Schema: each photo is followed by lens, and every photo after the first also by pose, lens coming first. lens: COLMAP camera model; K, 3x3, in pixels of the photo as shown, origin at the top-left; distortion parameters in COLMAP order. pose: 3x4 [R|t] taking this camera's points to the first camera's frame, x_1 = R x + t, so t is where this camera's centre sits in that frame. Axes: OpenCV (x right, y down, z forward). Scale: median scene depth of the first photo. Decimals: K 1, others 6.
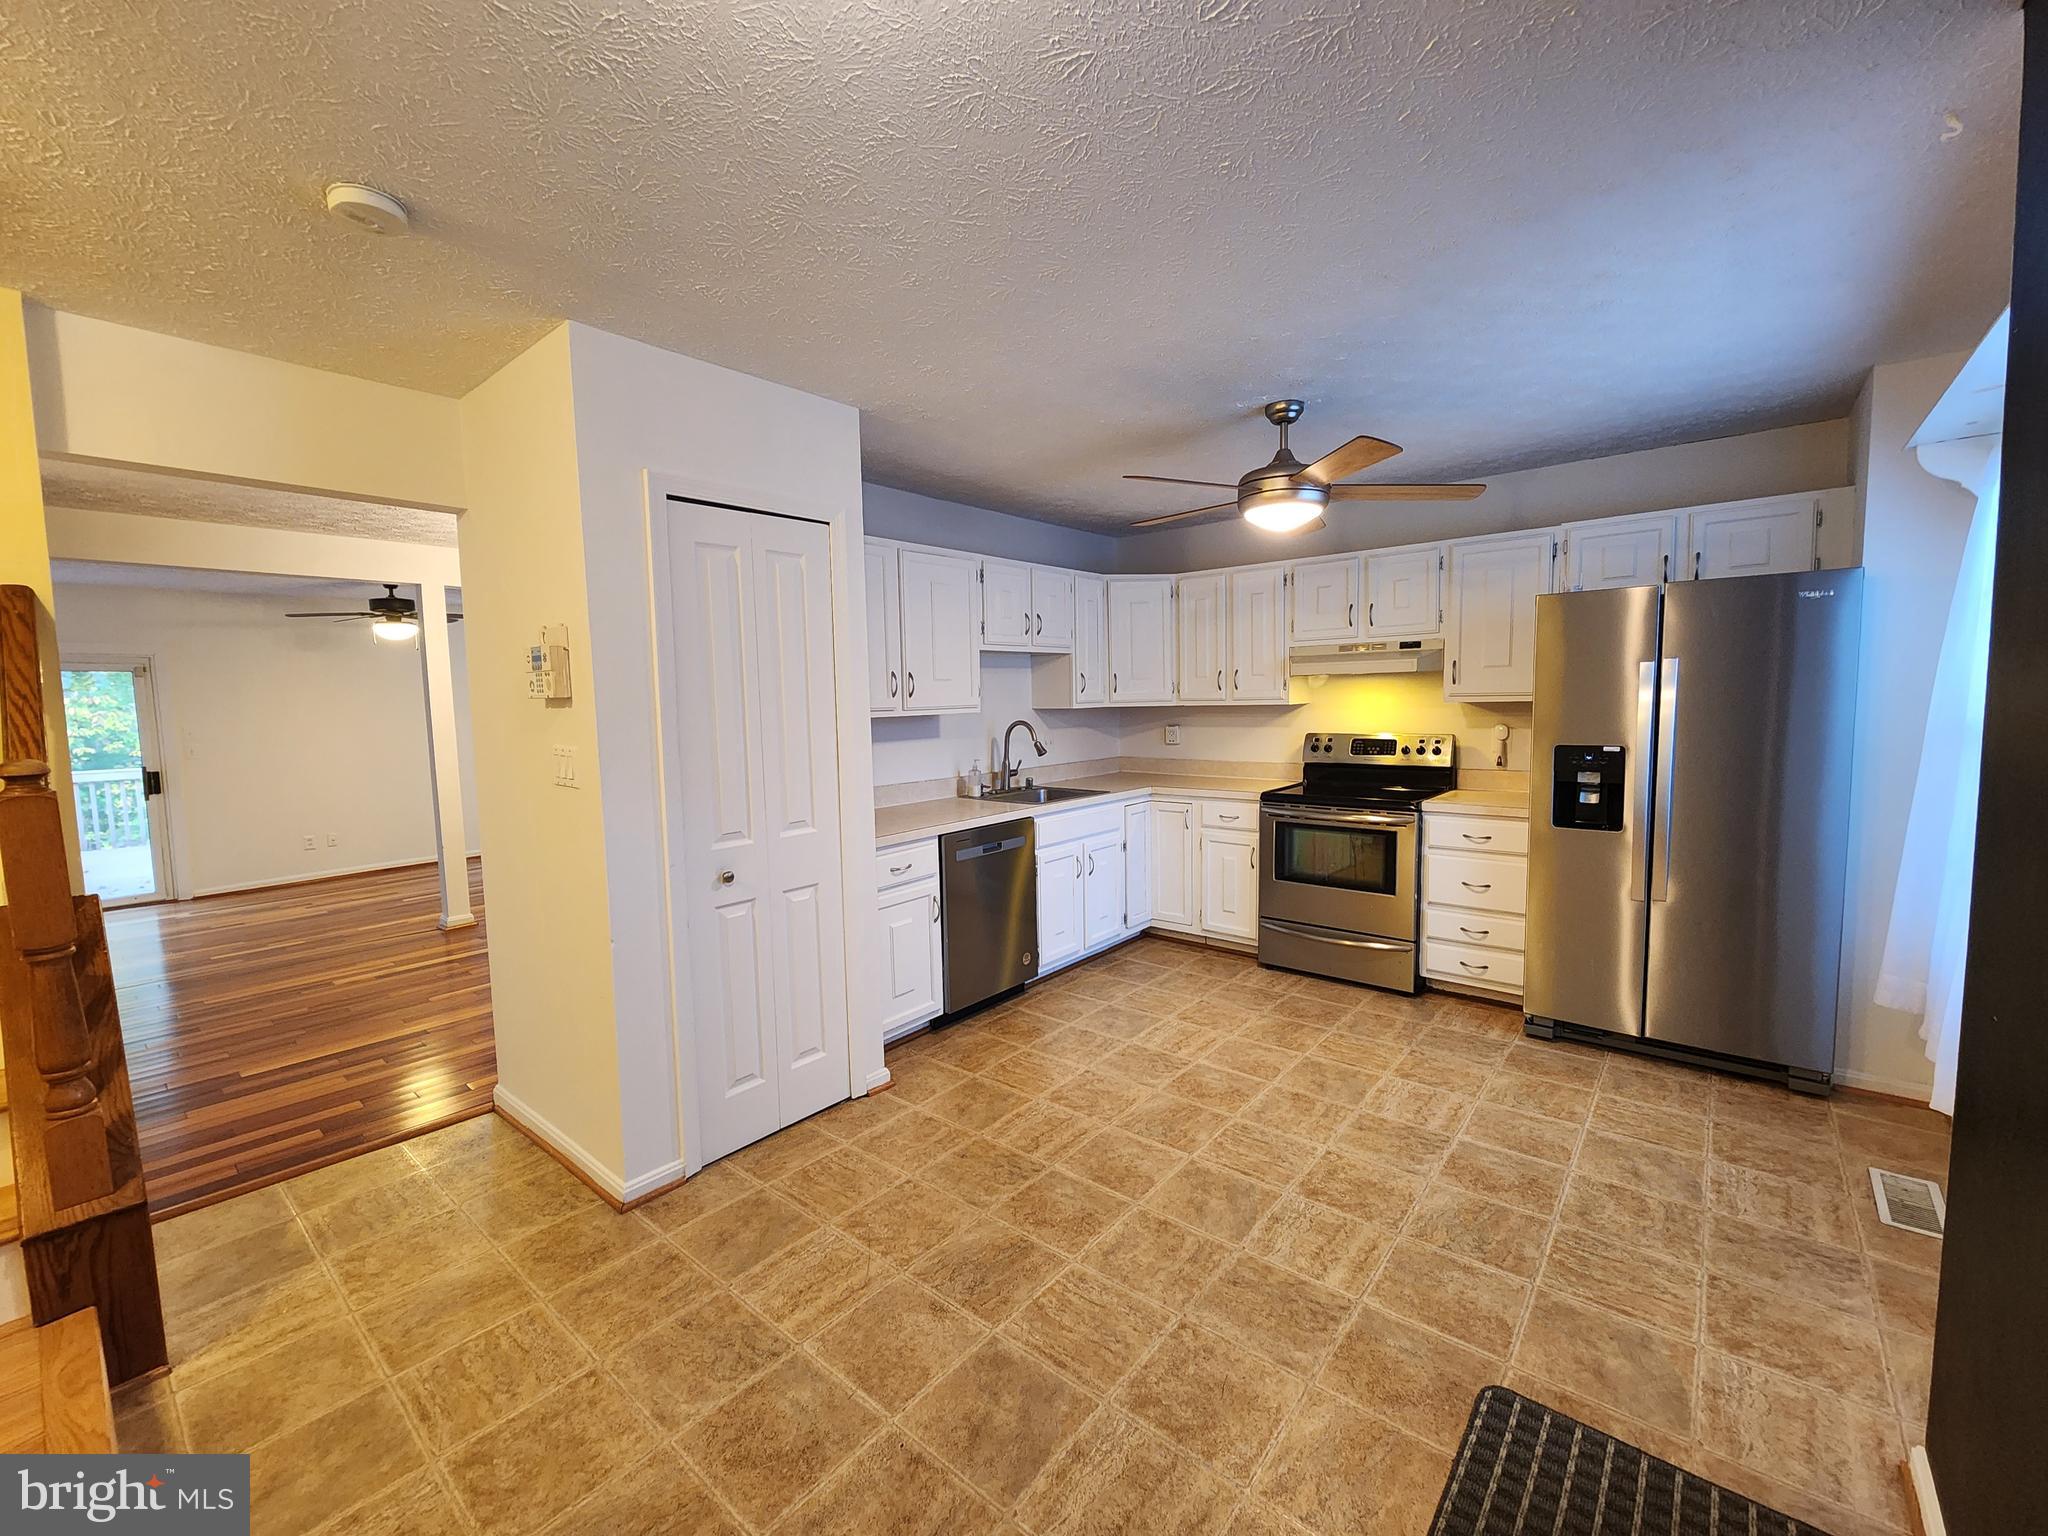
lens RADIAL K [[838.1, 0, 1020.4], [0, 838.1, 771.3], [0, 0, 1]] dist [0.000246, 0.000194]
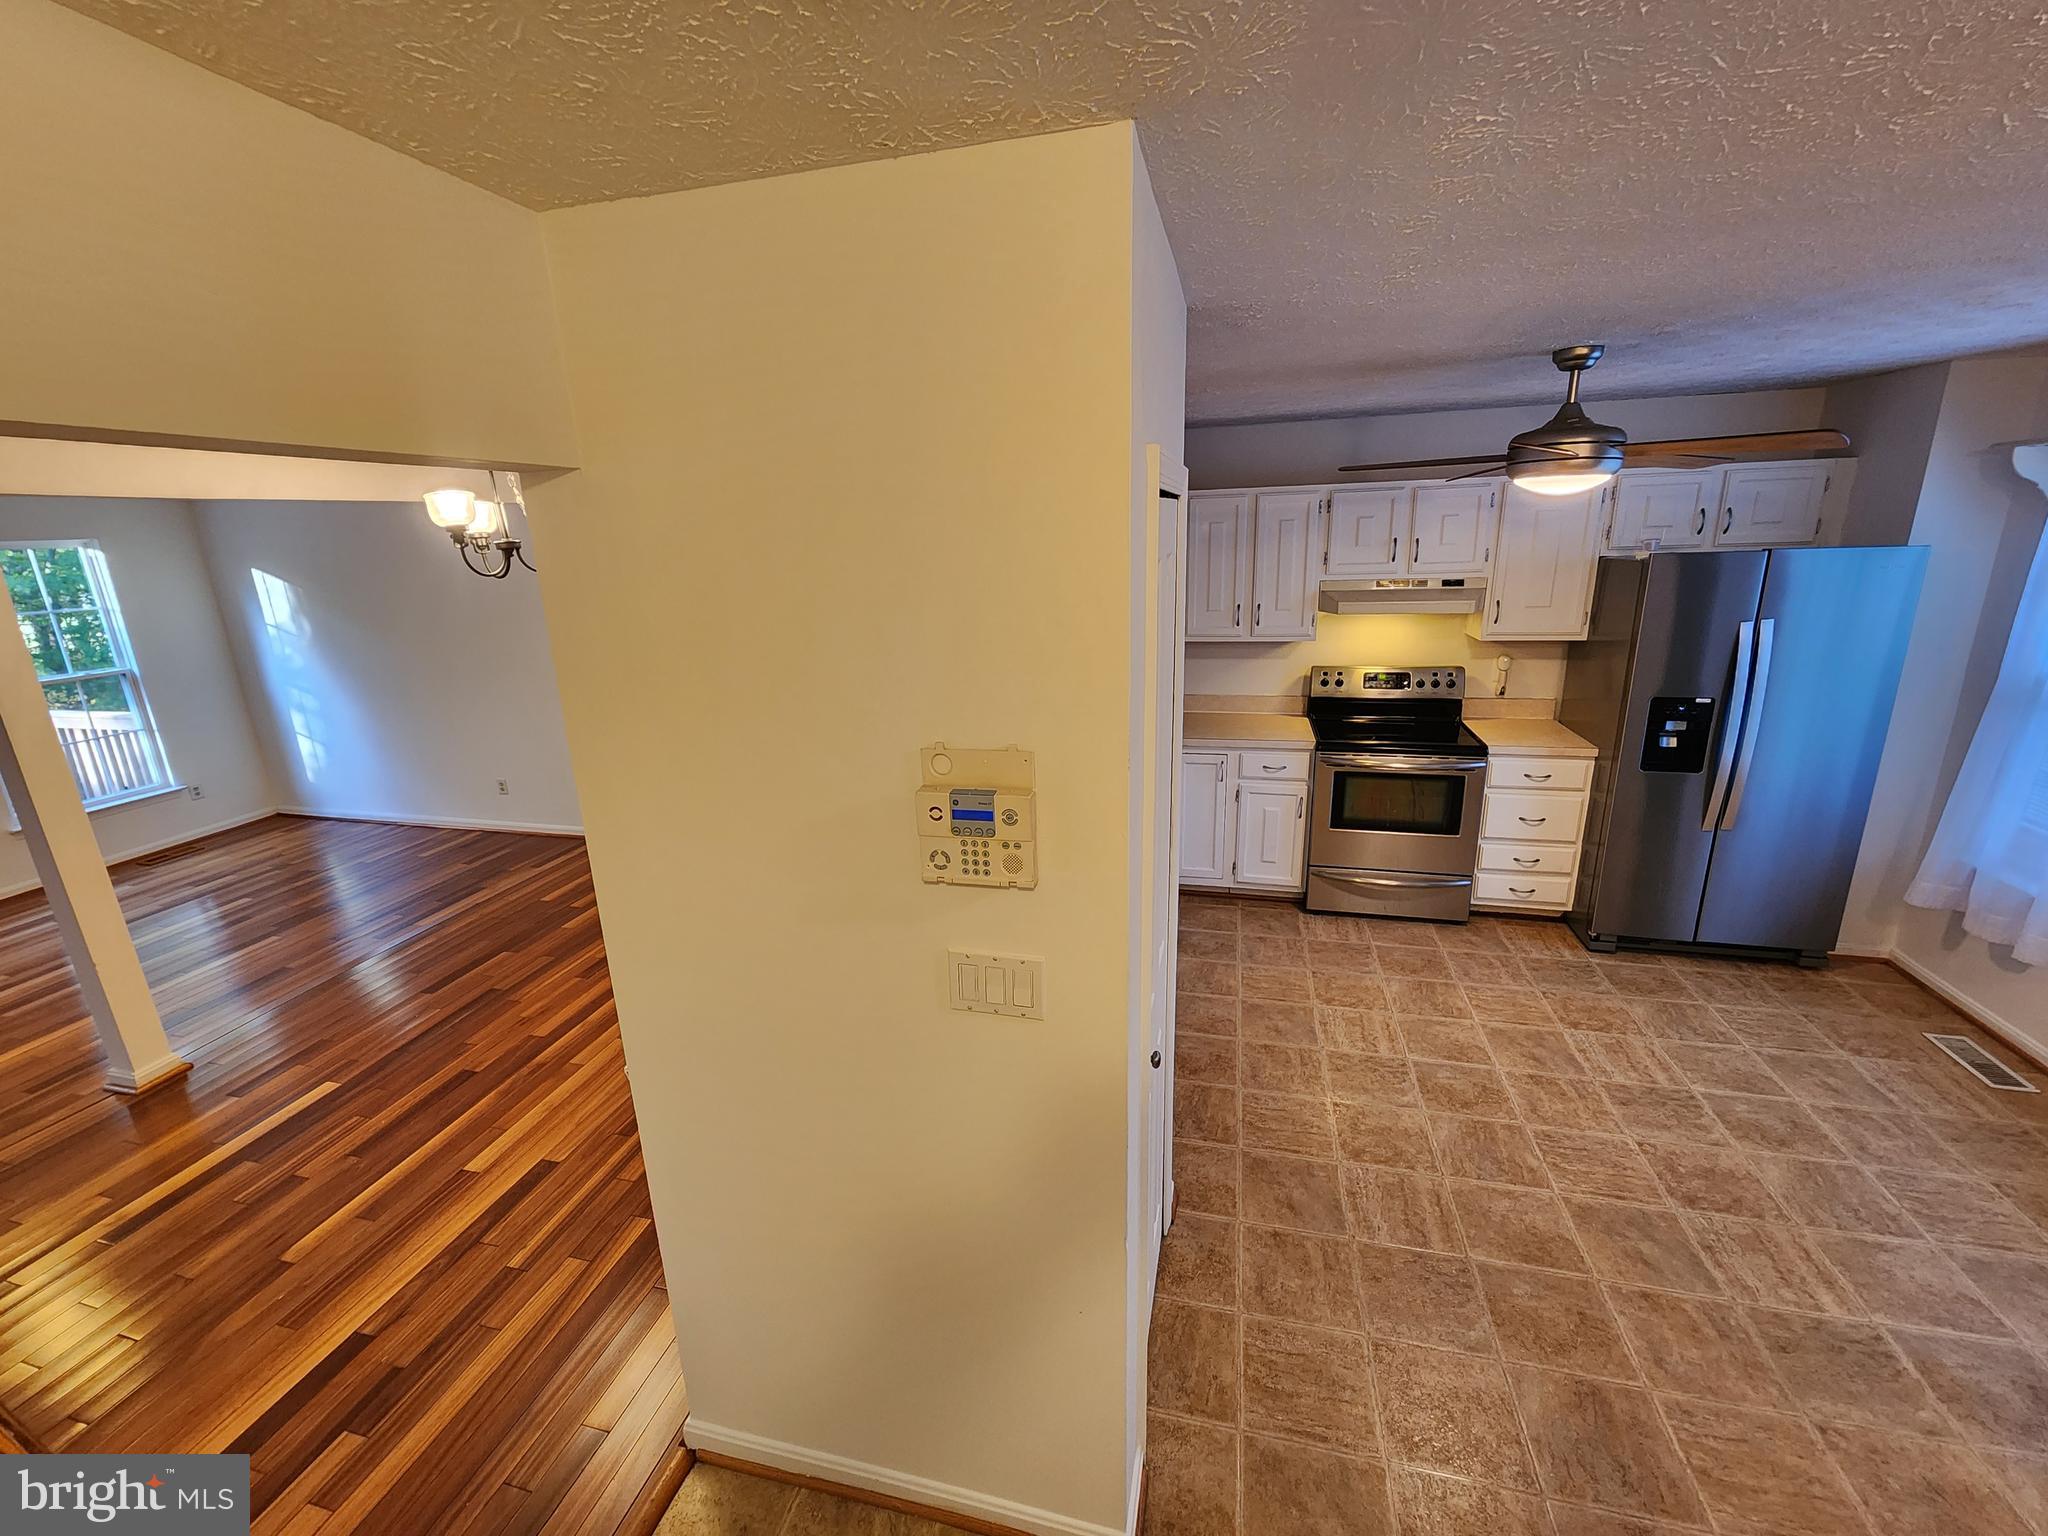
lens RADIAL K [[842.7, 0, 1015.6], [0, 842.7, 764.9], [0, 0, 1]] dist [0.002181, -0.002700]
pose [[0.900592, -0.127090, 0.415671, -0.529400], [0.054243, 0.981685, 0.182624, -0.178121], [-0.431268, -0.141922, 0.890992, 0.359590]]
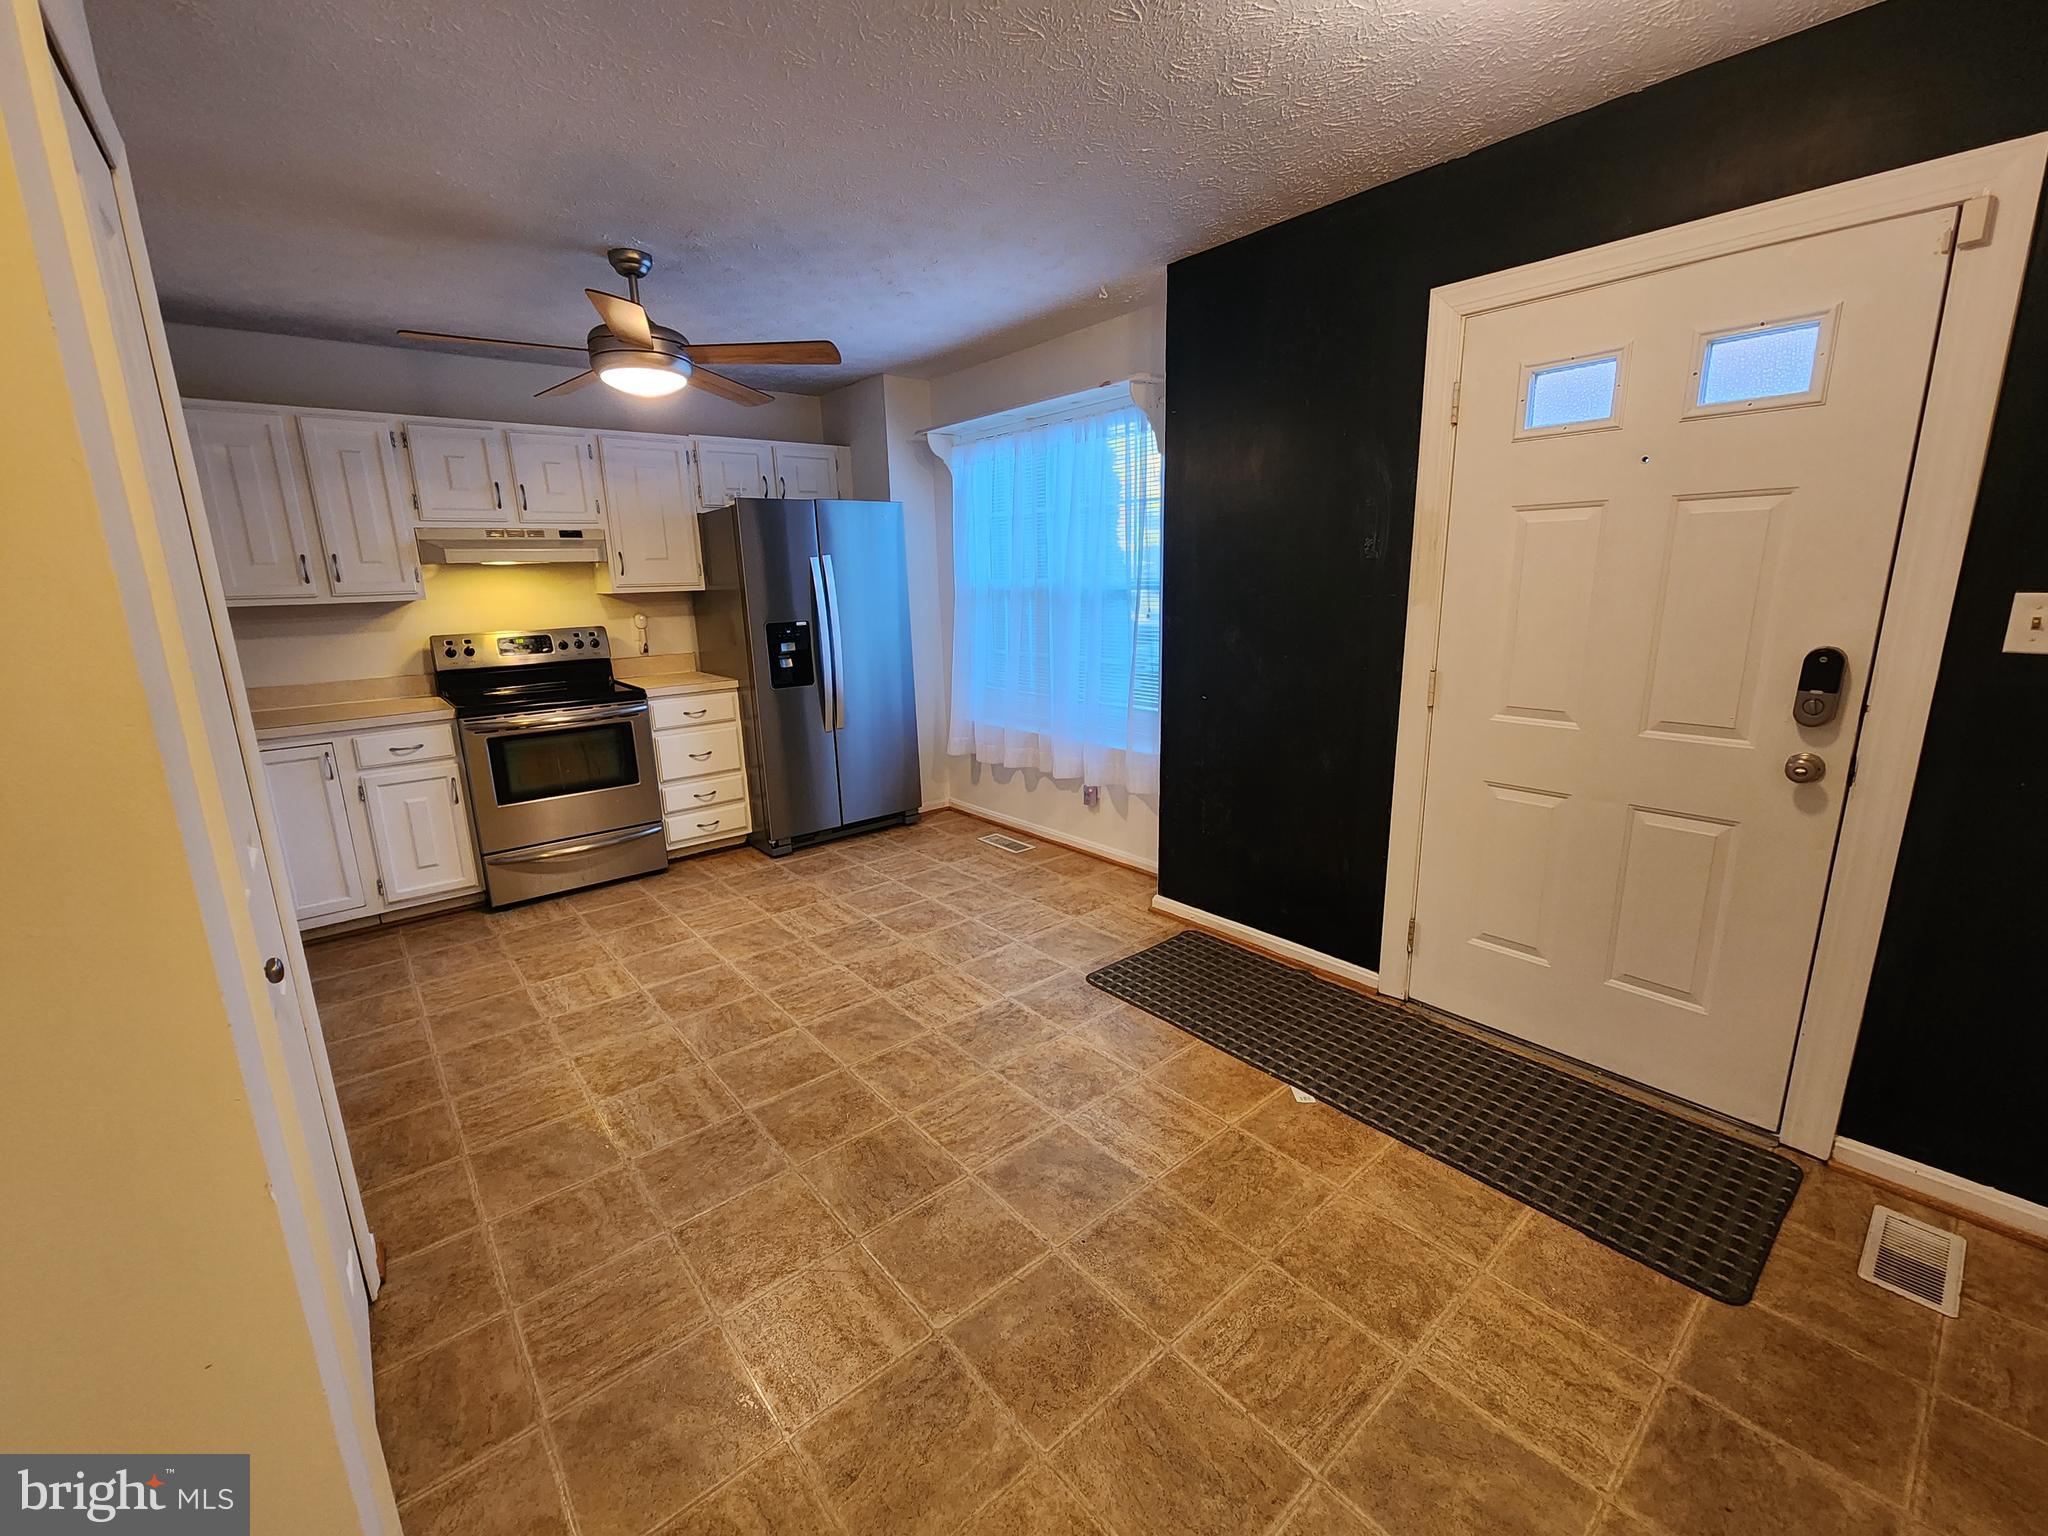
lens RADIAL K [[839.2, 0, 1016.8], [0, 839.2, 767.7], [0, 0, 1]] dist [0.002560, -0.002084]
pose [[0.175146, -0.205530, 0.962851, -0.519838], [0.111183, 0.975841, 0.188078, -0.014318], [-0.978244, 0.074112, 0.193766, 0.388296]]
